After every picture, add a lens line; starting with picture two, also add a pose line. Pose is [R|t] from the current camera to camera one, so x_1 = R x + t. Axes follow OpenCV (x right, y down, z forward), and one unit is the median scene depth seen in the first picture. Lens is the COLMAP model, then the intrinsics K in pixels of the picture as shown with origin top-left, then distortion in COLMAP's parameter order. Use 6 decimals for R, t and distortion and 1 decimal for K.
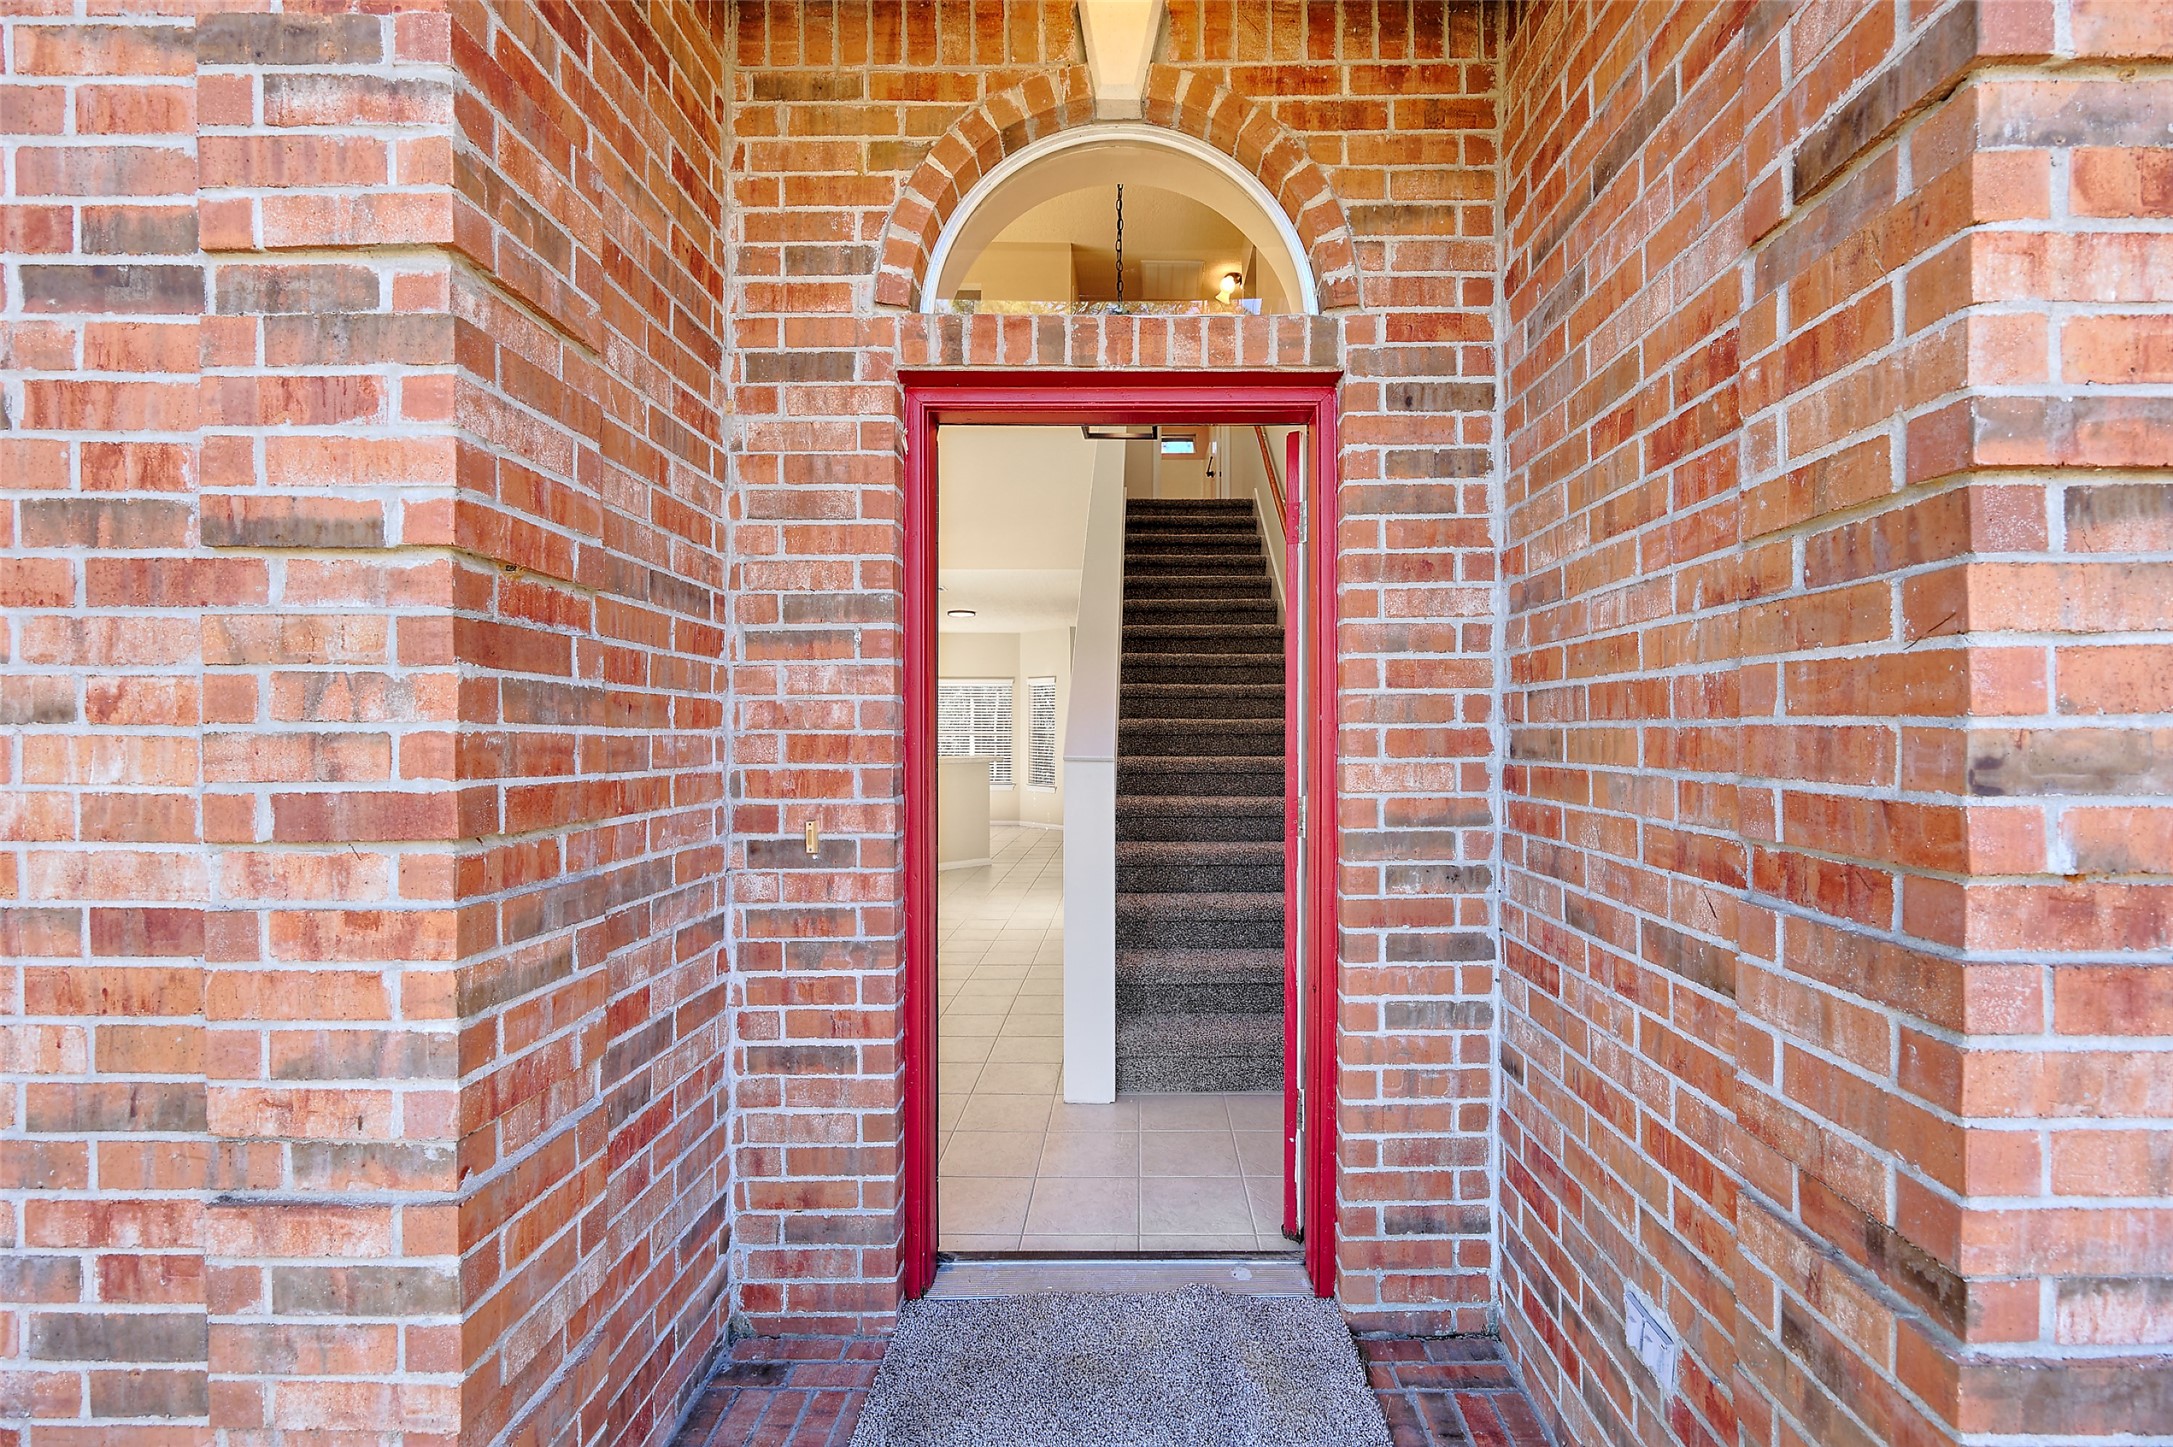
lens RADIAL K [[880.5, 0, 1145.7], [0, 880.5, 741.1], [0, 0, 1]] dist [0.001977, 0.000079]
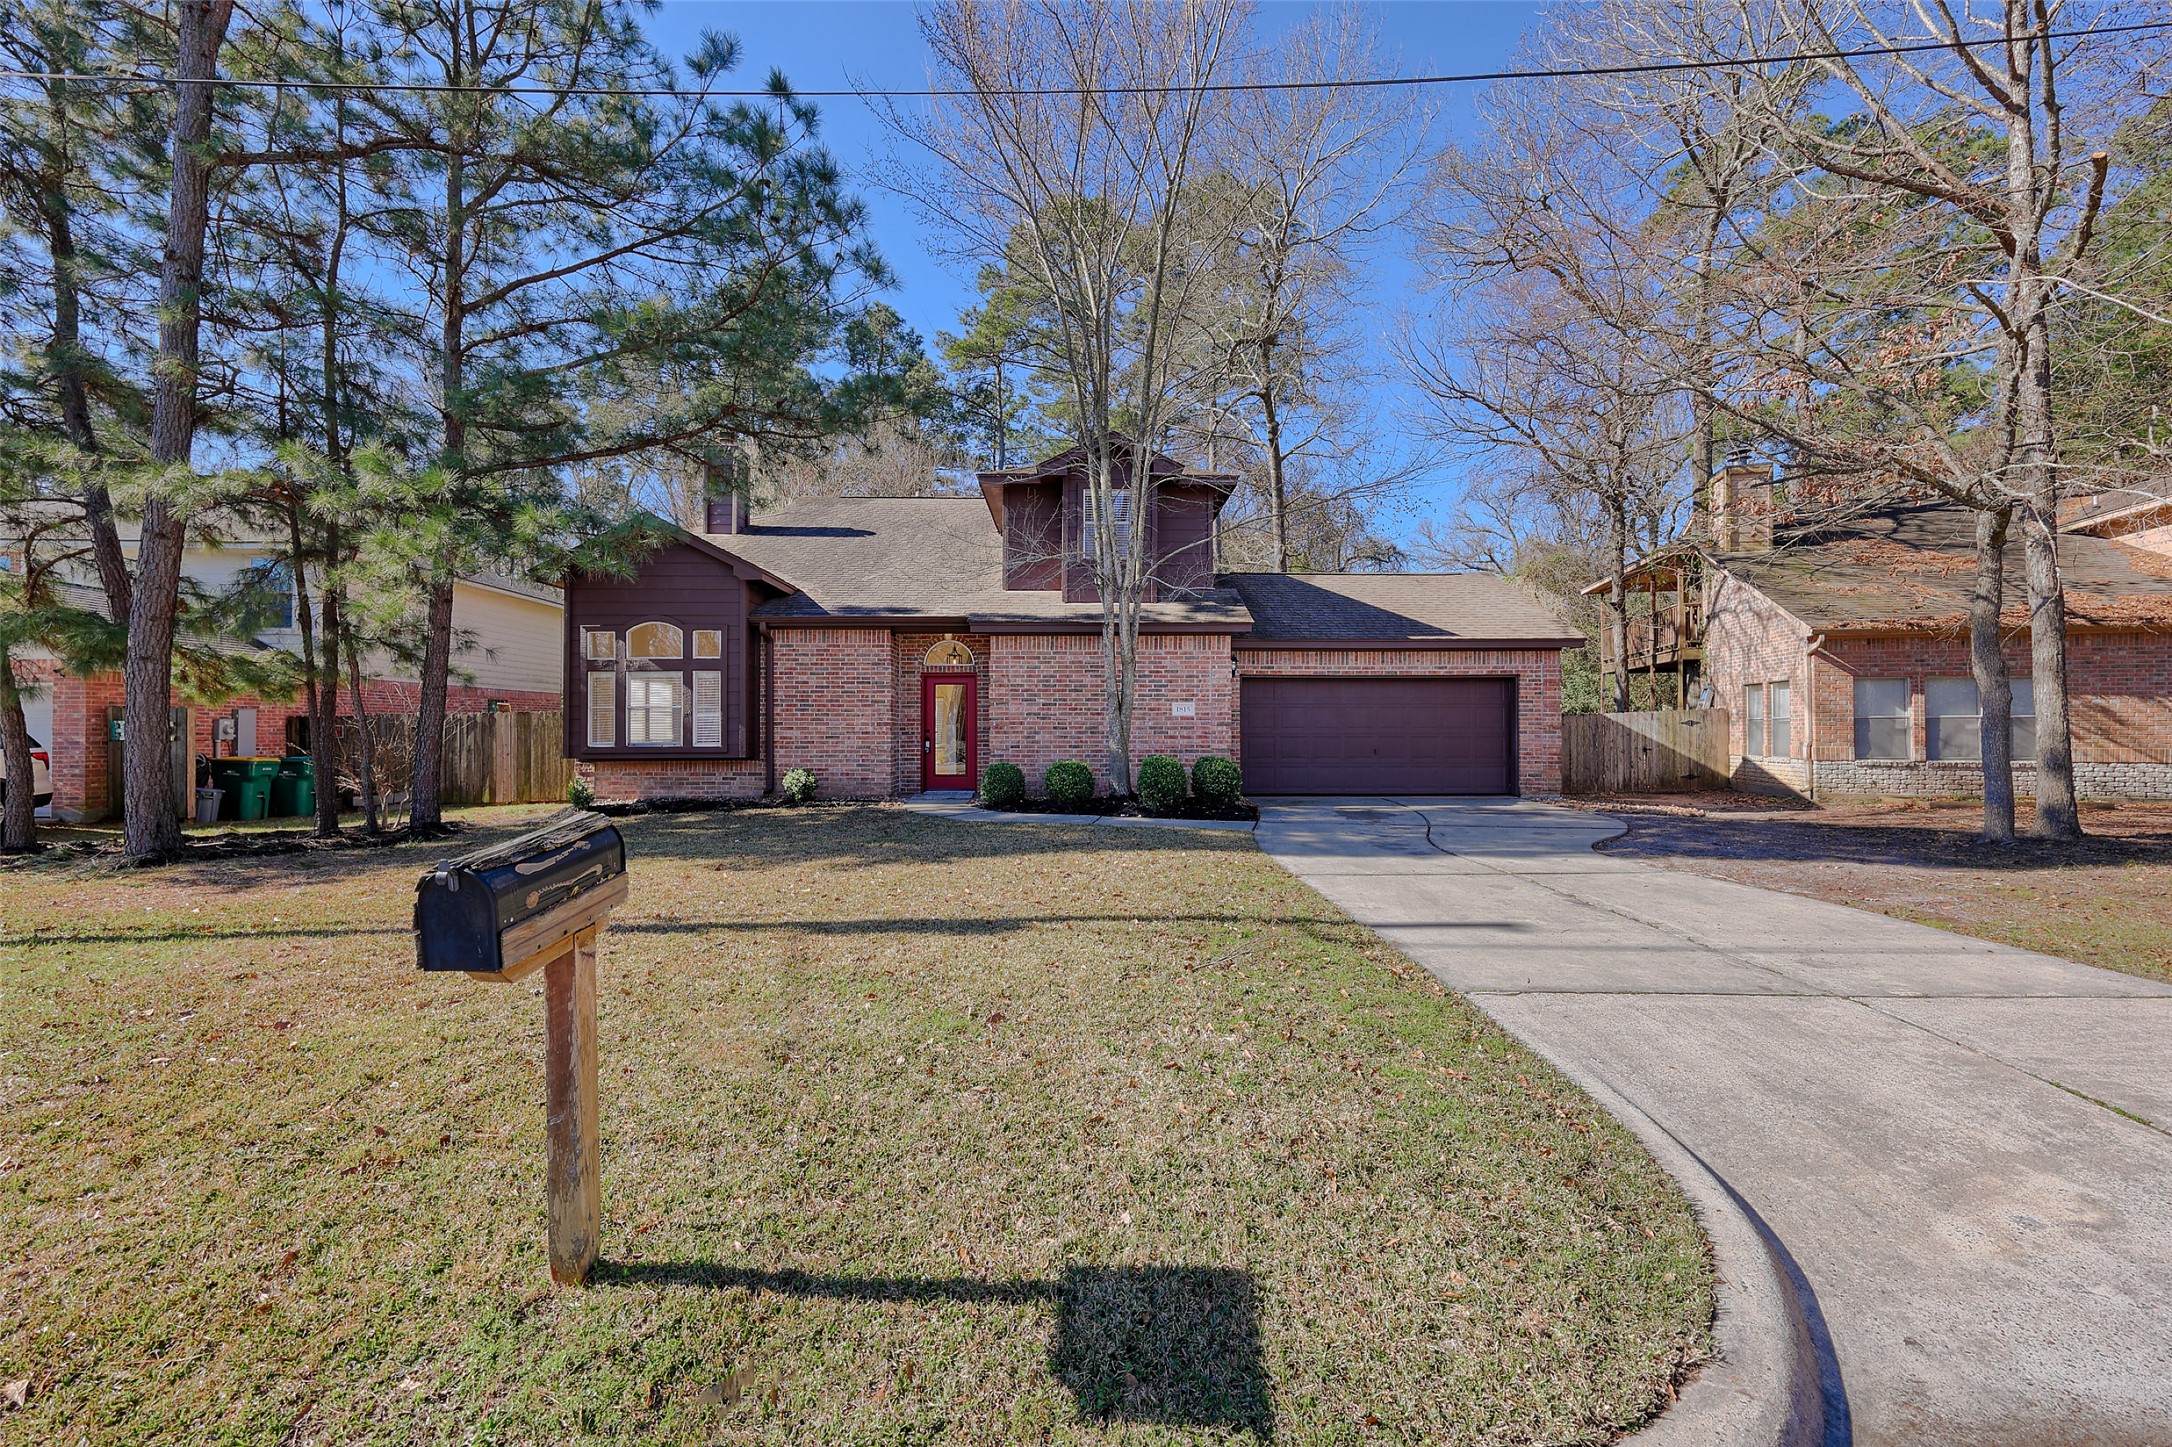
lens RADIAL K [[880.1, 0, 1096.8], [0, 880.1, 722.2], [0, 0, 1]] dist [0.001977, 0.000079]
pose [[0.999959, -0.001033, 0.009009, 1.244349], [0.001214, 0.999798, -0.020068, 0.190175], [-0.008986, 0.020078, 0.999758, -7.001257]]
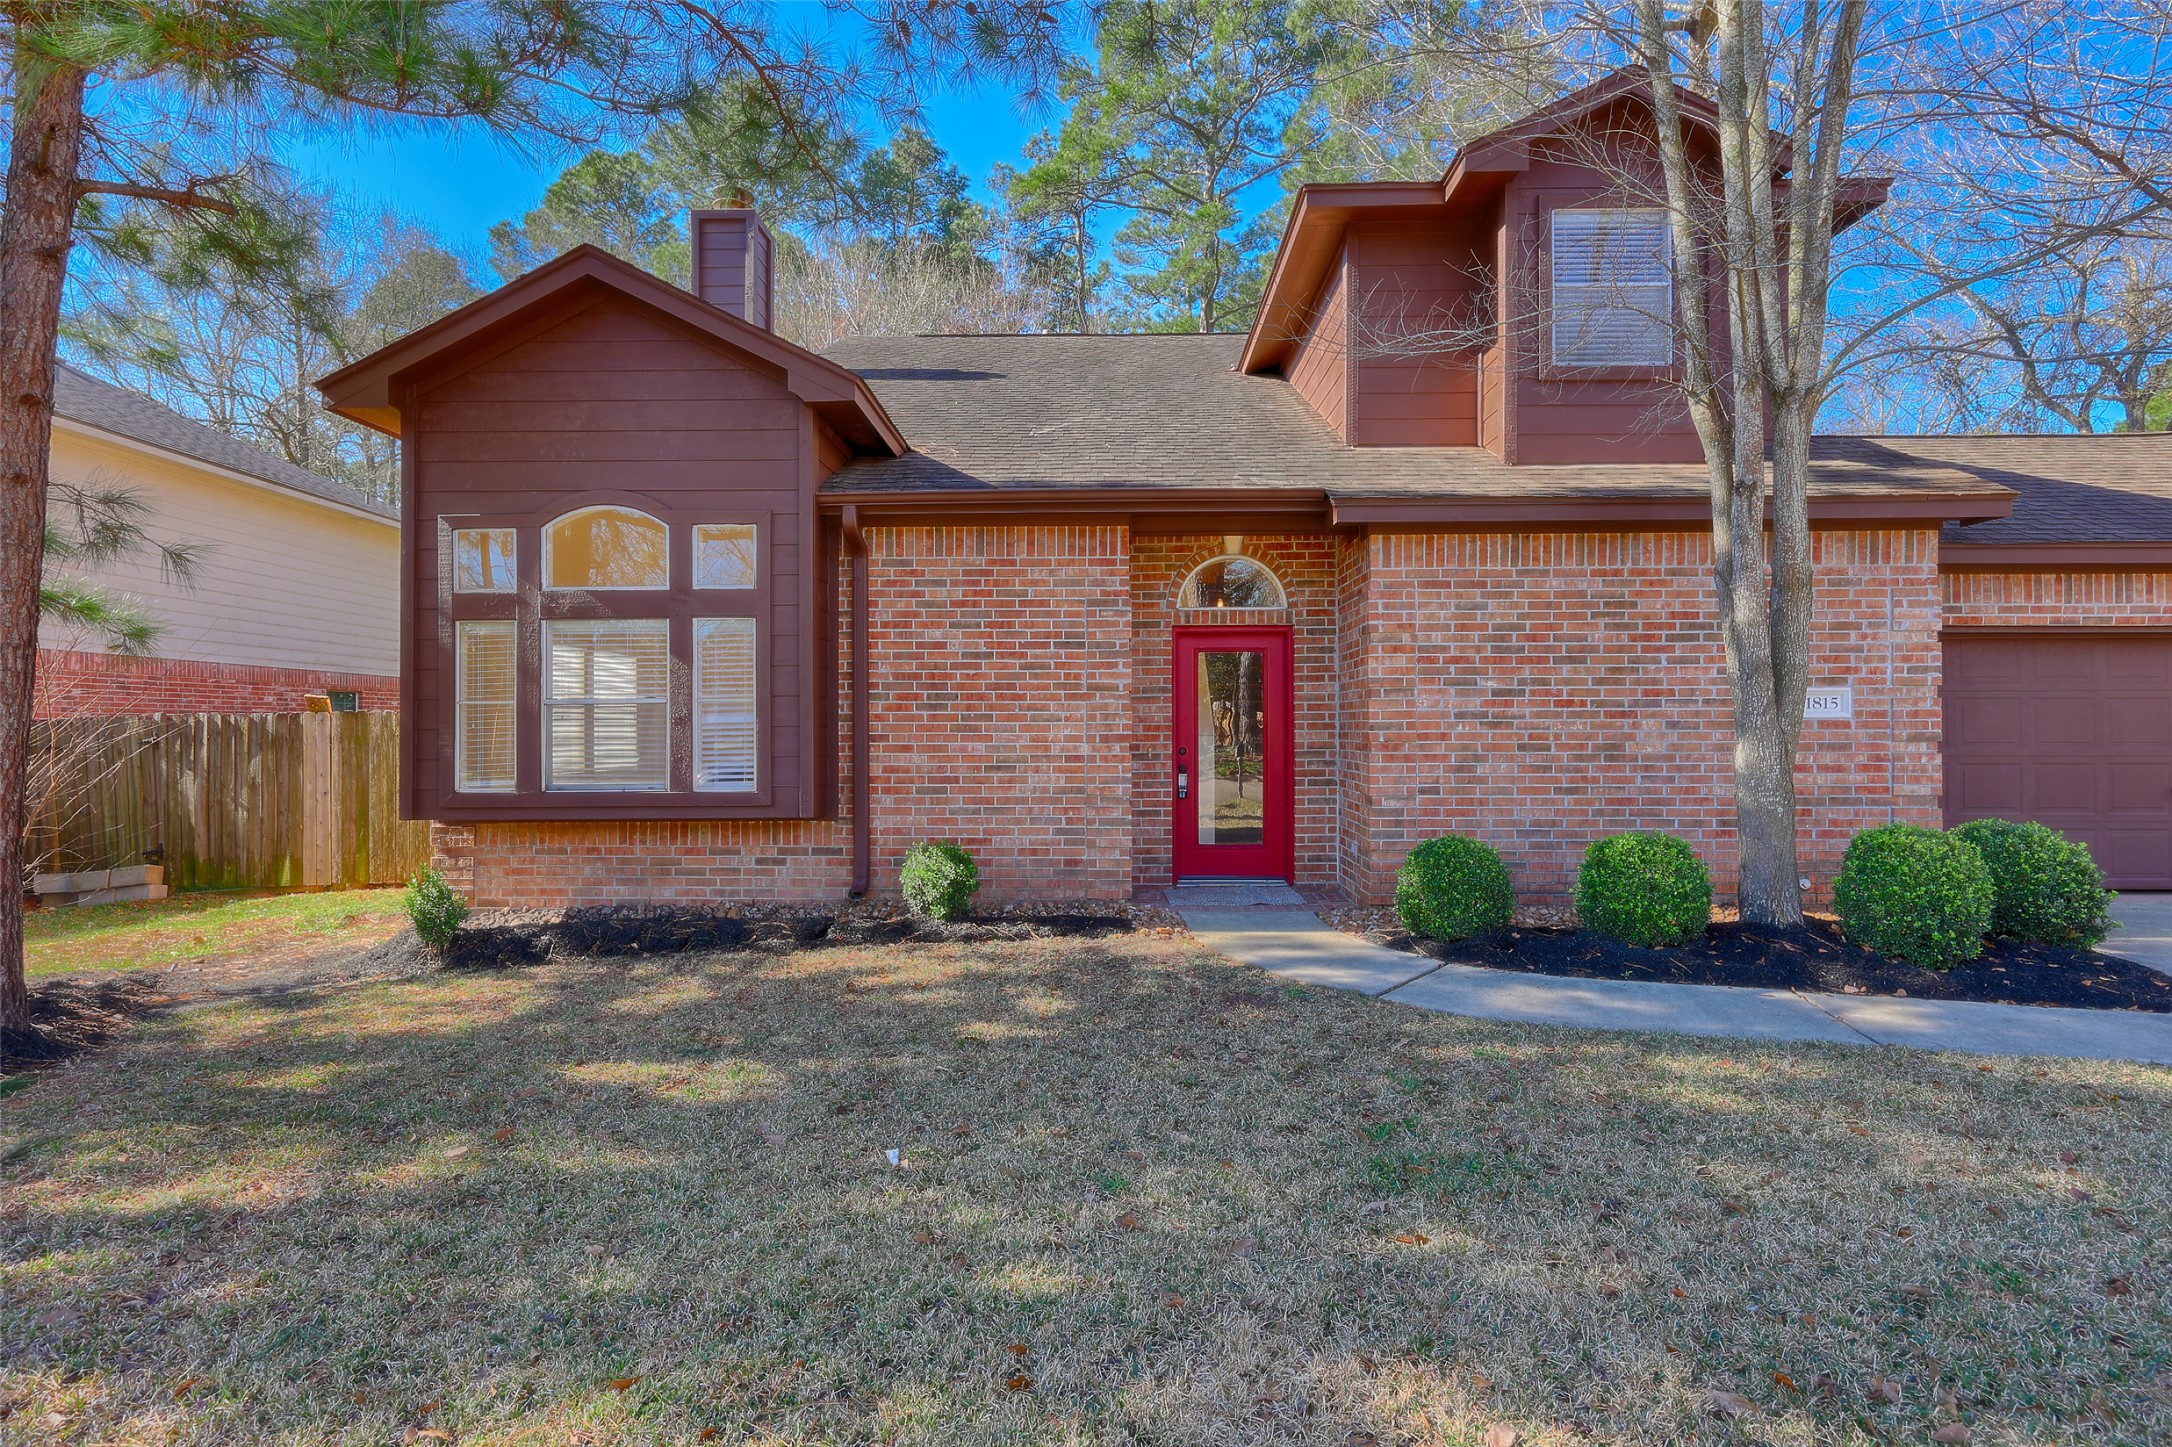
lens RADIAL K [[1079.0, 0, 1097.3], [0, 1079.0, 723.7], [0, 0, 1]] dist [0.002306, 0.000375]
pose [[0.999776, -0.003104, -0.020931, -0.505016], [0.002768, 0.999868, -0.016032, 0.060865], [0.020978, 0.015970, 0.999652, -3.518213]]
